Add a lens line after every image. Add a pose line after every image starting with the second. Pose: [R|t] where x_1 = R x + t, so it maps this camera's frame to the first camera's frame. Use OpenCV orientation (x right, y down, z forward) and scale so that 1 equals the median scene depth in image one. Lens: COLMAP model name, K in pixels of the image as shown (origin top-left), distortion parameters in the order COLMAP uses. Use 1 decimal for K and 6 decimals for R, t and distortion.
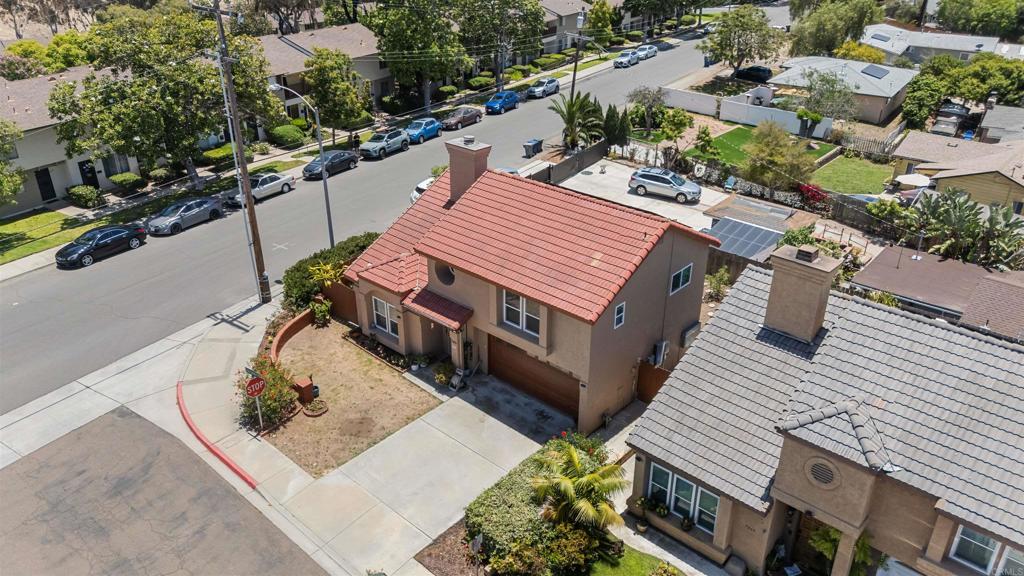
lens RADIAL K [[755.6, 0, 513.2], [0, 755.6, 290.1], [0, 0, 1]] dist [0.067541, -0.050322]
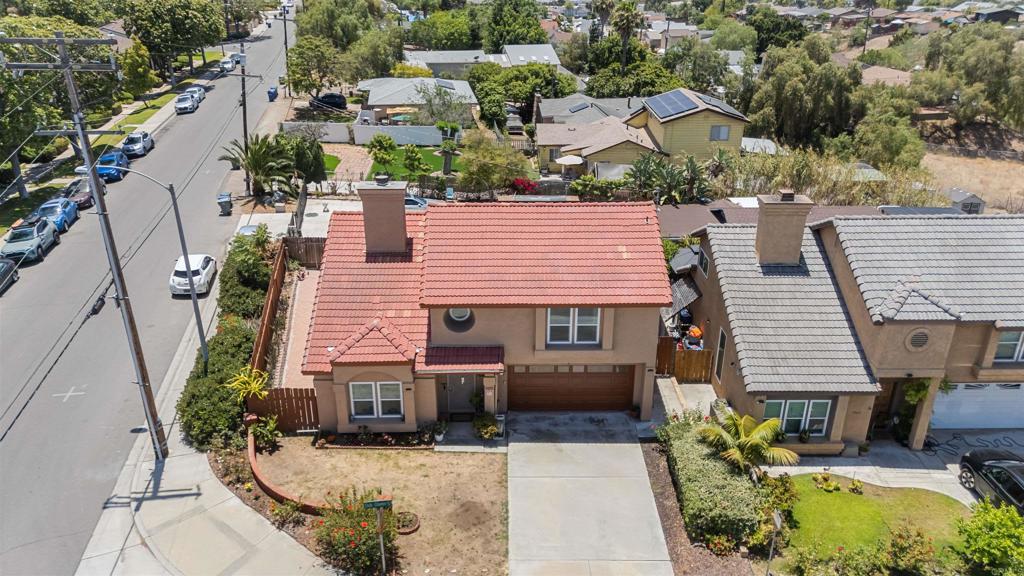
lens RADIAL K [[755.6, 0, 513.4], [0, 755.6, 293.7], [0, 0, 1]] dist [0.067541, -0.050322]
pose [[0.734355, -0.286323, 0.615420, -0.557079], [0.311493, 0.947723, 0.069234, -0.089149], [-0.603071, 0.140857, 0.785153, 0.235814]]
